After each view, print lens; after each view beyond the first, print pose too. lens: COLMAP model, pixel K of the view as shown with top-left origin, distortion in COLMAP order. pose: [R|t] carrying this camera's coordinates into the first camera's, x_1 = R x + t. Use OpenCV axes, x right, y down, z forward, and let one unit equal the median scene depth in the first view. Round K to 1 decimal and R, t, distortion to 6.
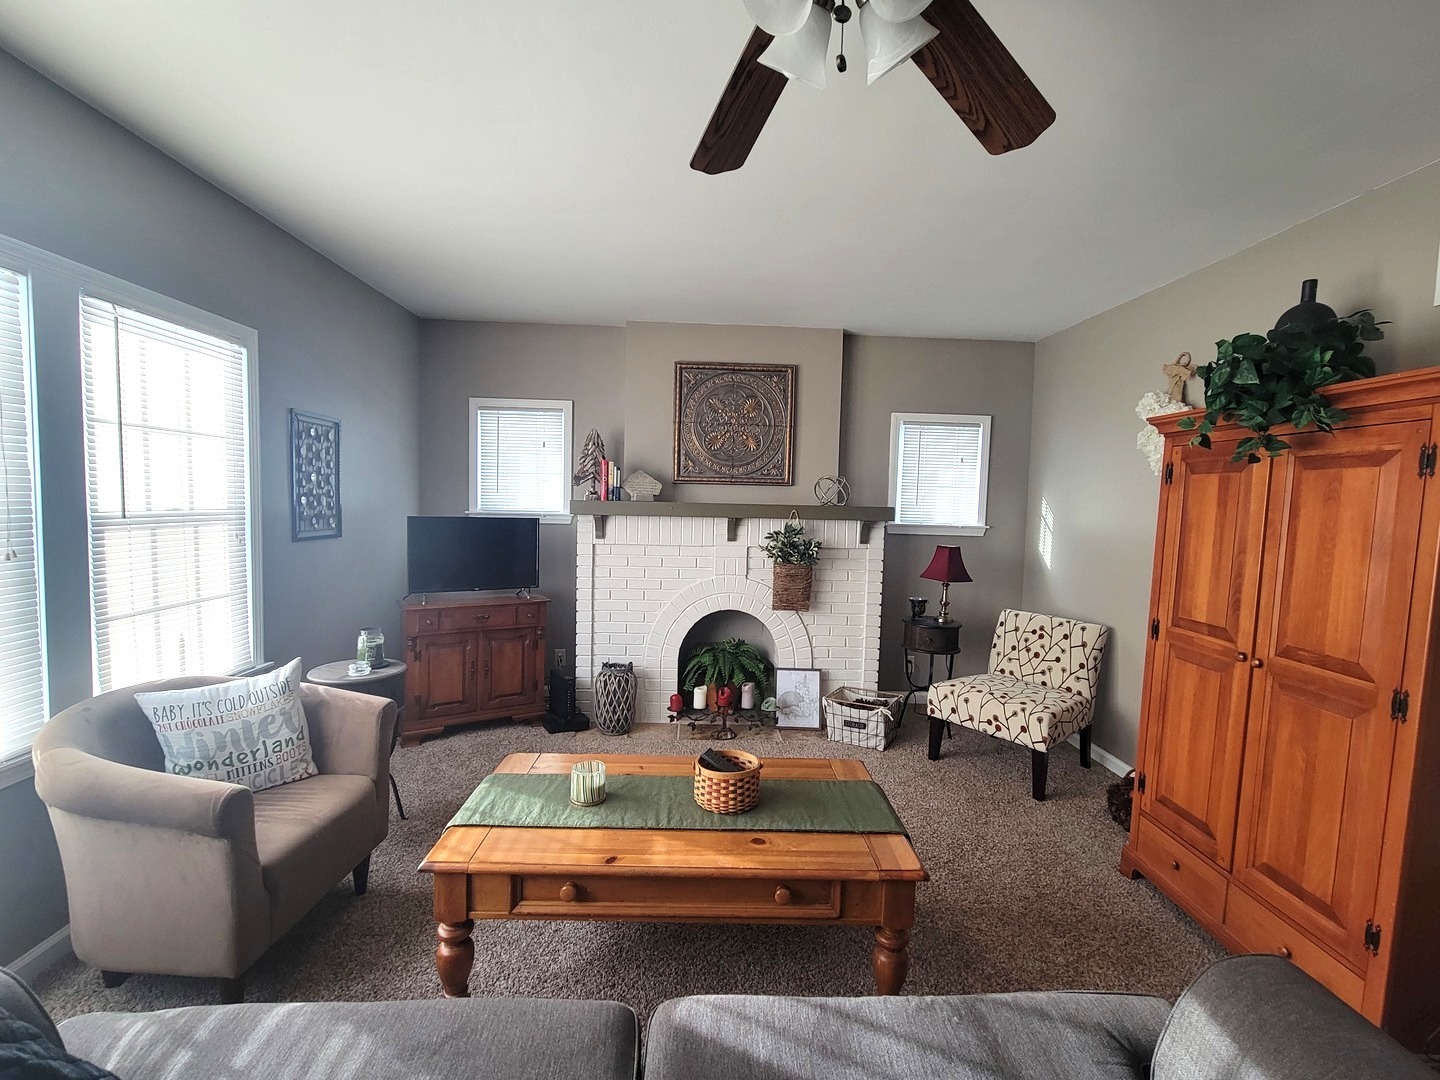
lens RADIAL K [[642.2, 0, 725.9], [0, 642.2, 542.7], [0, 0, 1]] dist [-0.001519, -0.001284]
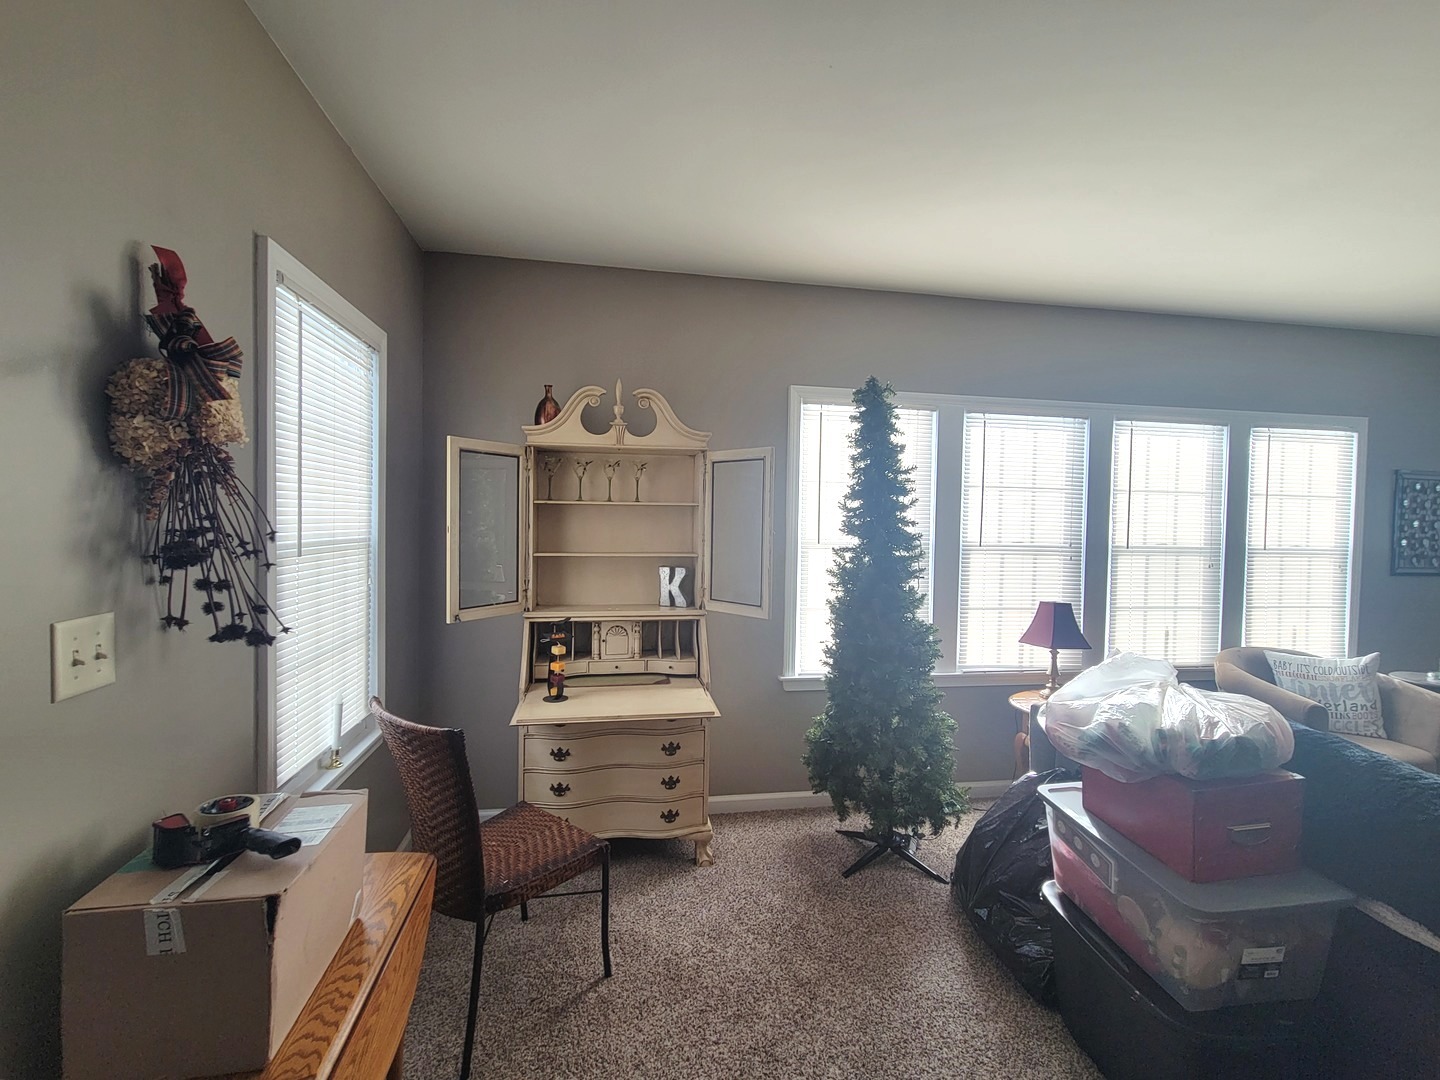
lens RADIAL K [[642.2, 0, 721.6], [0, 642.2, 539.9], [0, 0, 1]] dist [-0.001519, -0.001284]
pose [[0.121145, -0.000202, -0.992635, 0.520639], [-0.083856, 0.996423, -0.010437, 0.066681], [0.989086, 0.084503, 0.120695, -0.575107]]
